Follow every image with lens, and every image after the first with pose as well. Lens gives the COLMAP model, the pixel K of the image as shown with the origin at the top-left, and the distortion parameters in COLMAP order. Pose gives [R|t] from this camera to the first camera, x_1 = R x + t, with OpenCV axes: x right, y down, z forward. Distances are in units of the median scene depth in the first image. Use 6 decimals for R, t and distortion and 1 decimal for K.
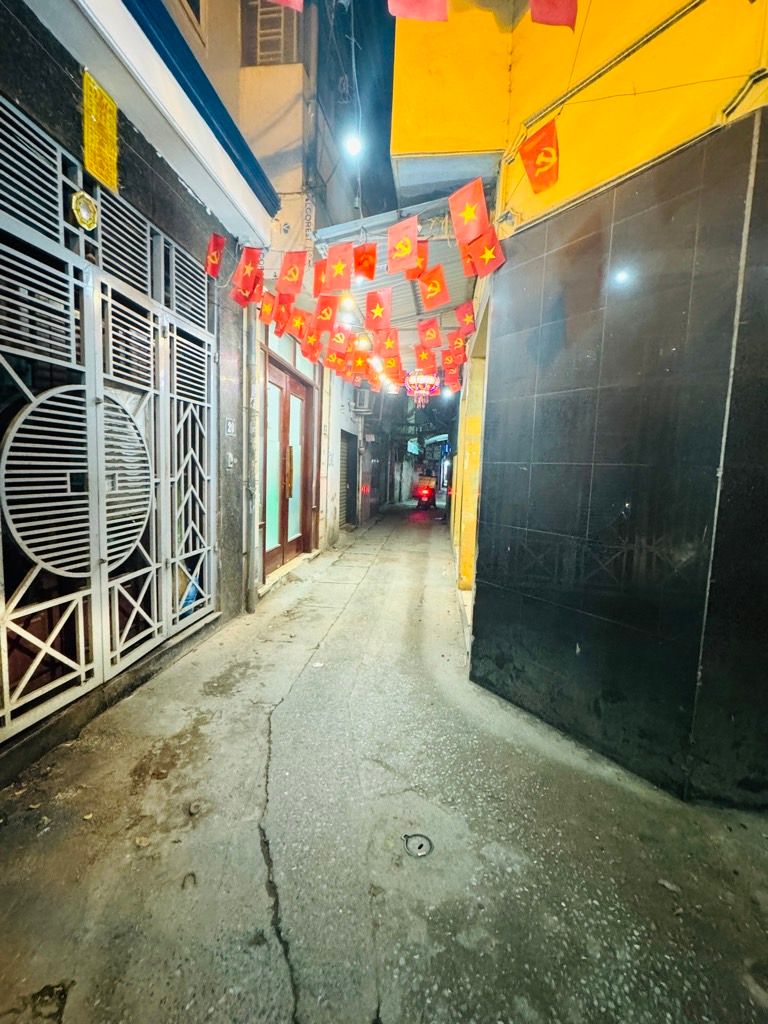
lens RADIAL K [[453.4, 0, 384.8], [0, 453.4, 511.4], [0, 0, 1]] dist [-0.002569, -0.000087]
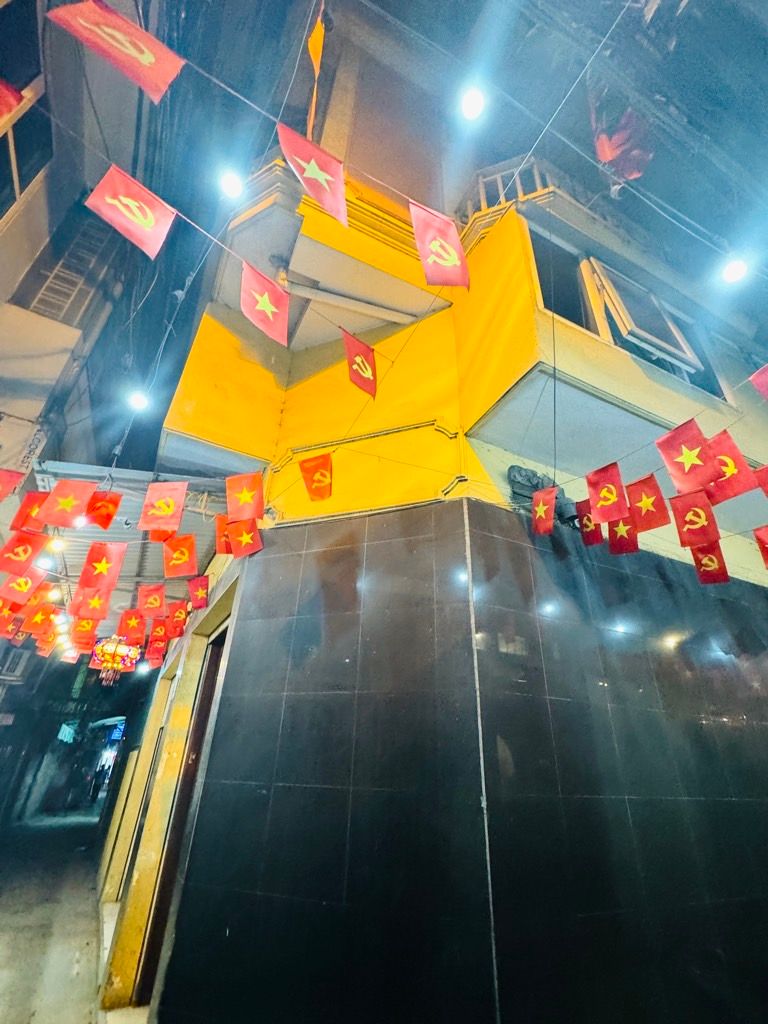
lens RADIAL K [[453.4, 0, 386.4], [0, 453.4, 511.1], [0, 0, 1]] dist [-0.002569, -0.000087]
pose [[0.806058, 0.284823, 0.518794, -0.051630], [0.056946, 0.835190, -0.547005, -0.053851], [-0.589091, 0.470461, 0.656992, 0.132041]]
